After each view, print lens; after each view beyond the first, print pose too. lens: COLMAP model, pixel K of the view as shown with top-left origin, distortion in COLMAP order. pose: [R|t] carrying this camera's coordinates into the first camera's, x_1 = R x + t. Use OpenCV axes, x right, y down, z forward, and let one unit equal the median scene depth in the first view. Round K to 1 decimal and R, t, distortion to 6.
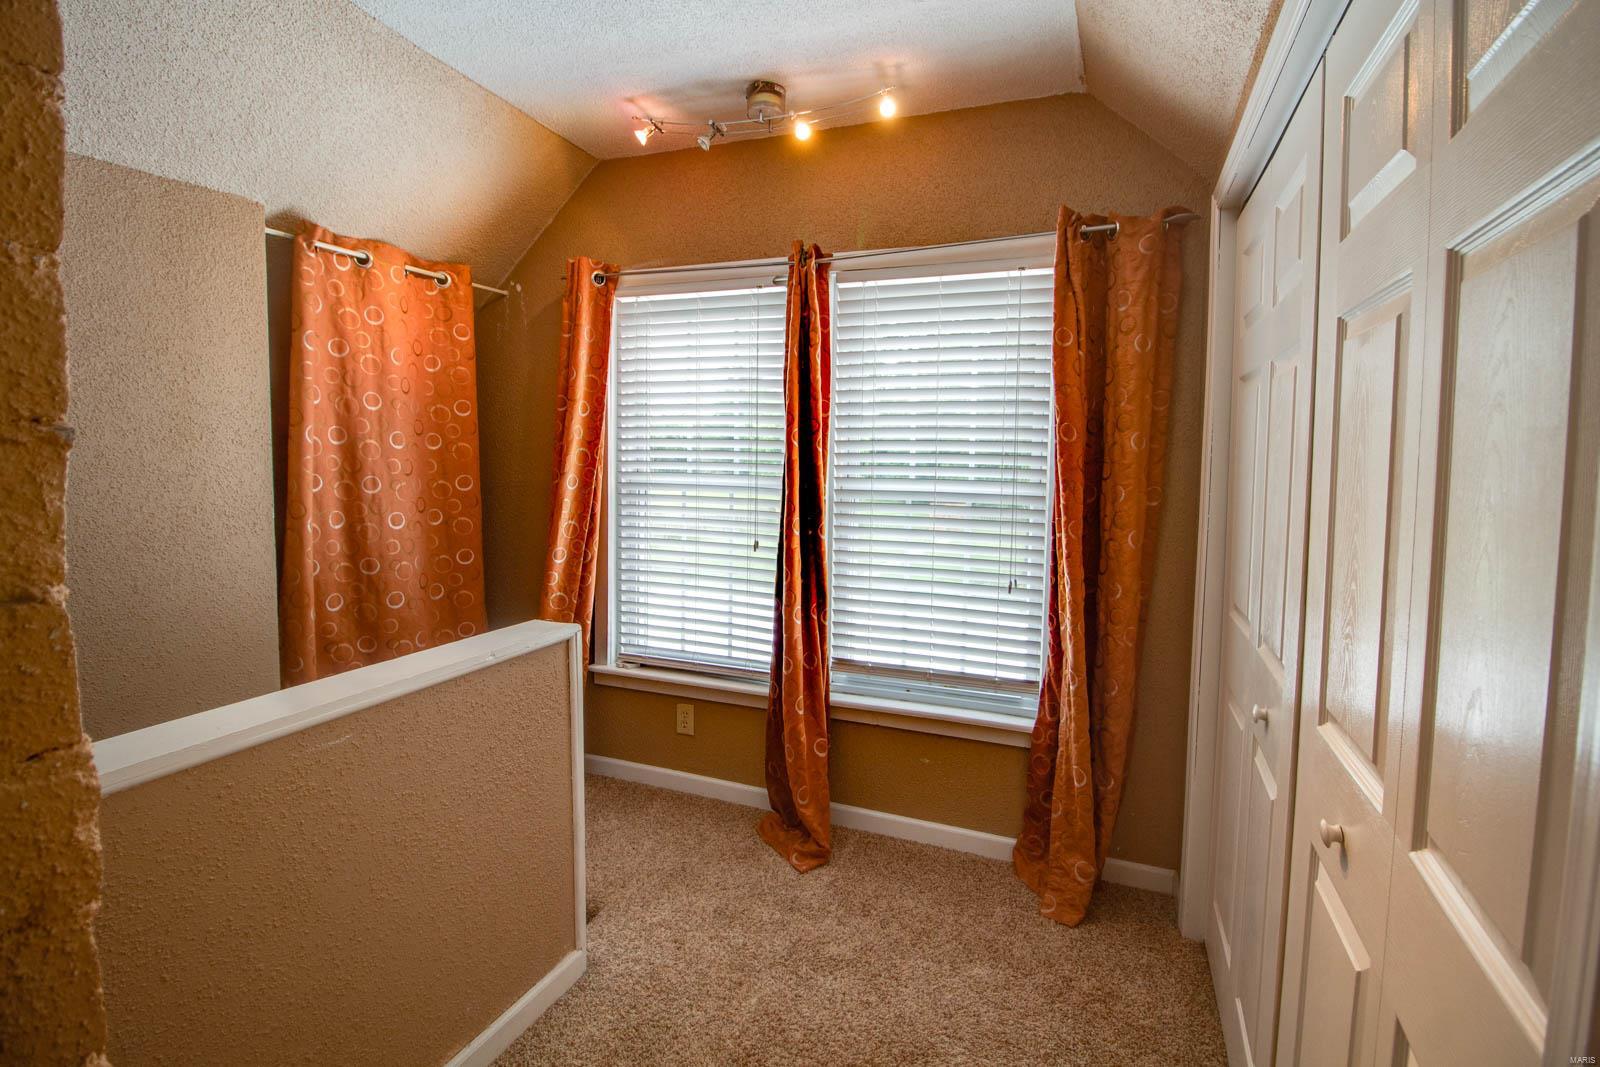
lens RADIAL K [[751.0, 0, 801.9], [0, 751.0, 507.5], [0, 0, 1]] dist [0.000234, -0.012064]
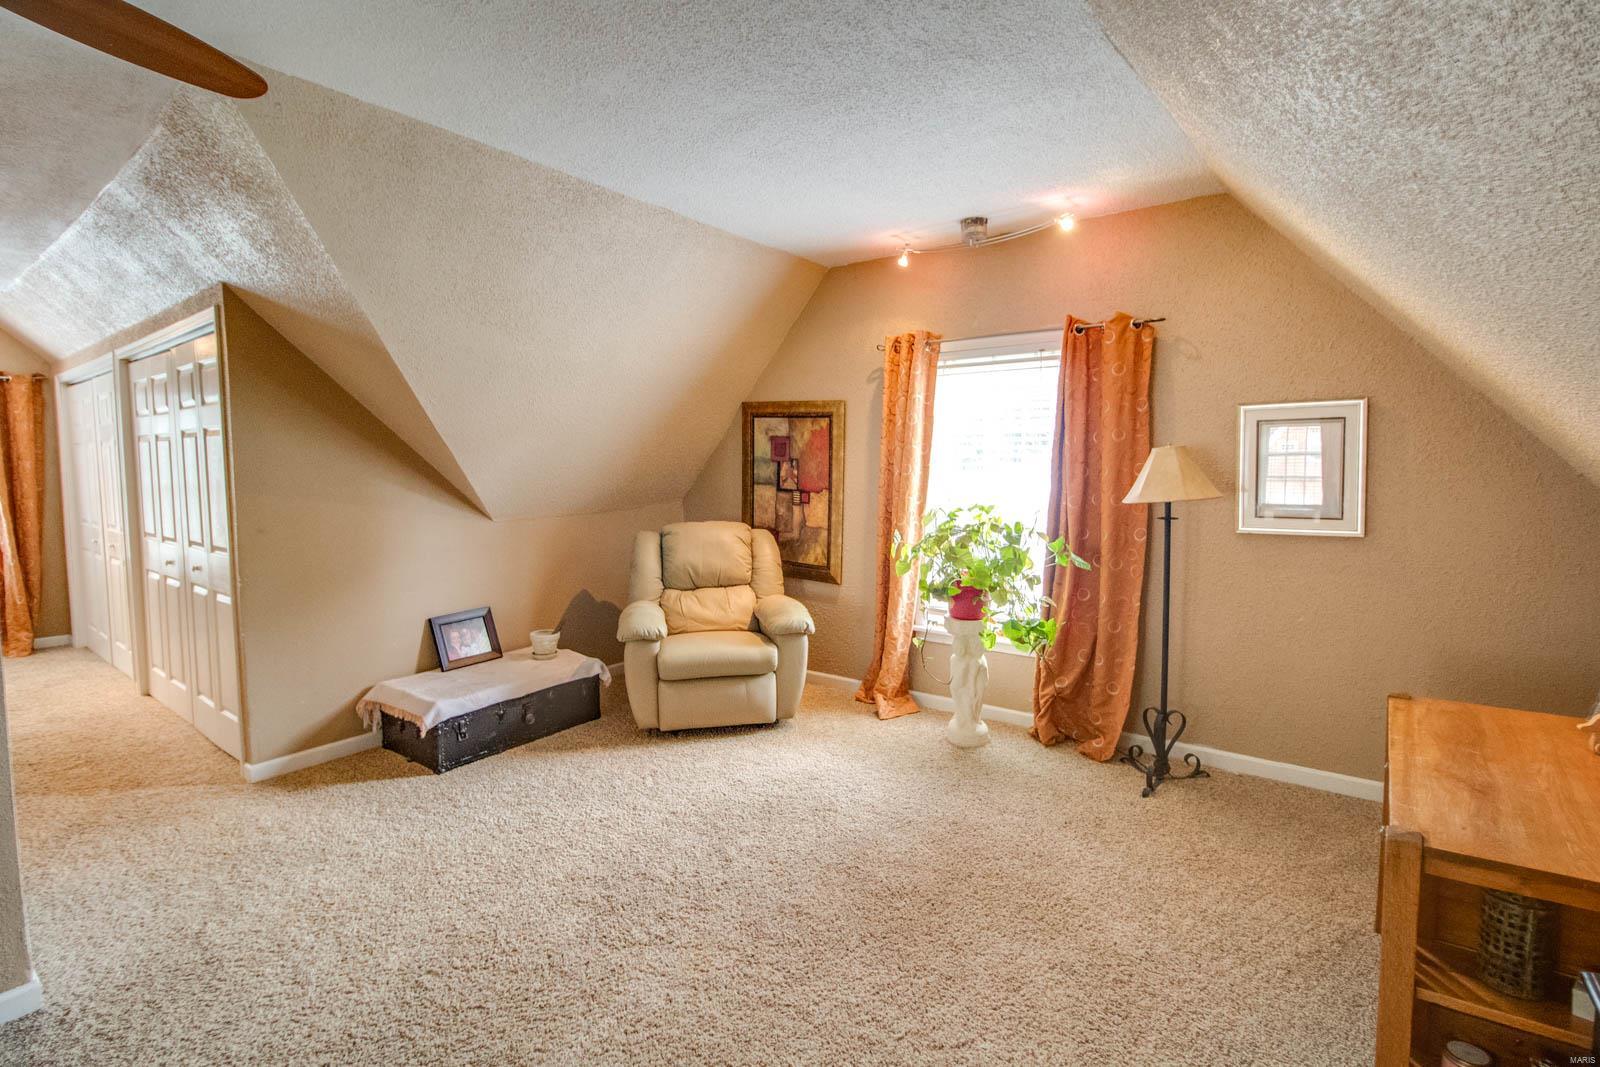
lens RADIAL K [[751.0, 0, 801.9], [0, 751.0, 507.5], [0, 0, 1]] dist [0.000234, -0.012064]
pose [[0.249649, -0.070182, 0.965790, -1.314371], [0.082956, 0.995254, 0.050879, 0.144191], [-0.964777, 0.067416, 0.254286, -2.120507]]
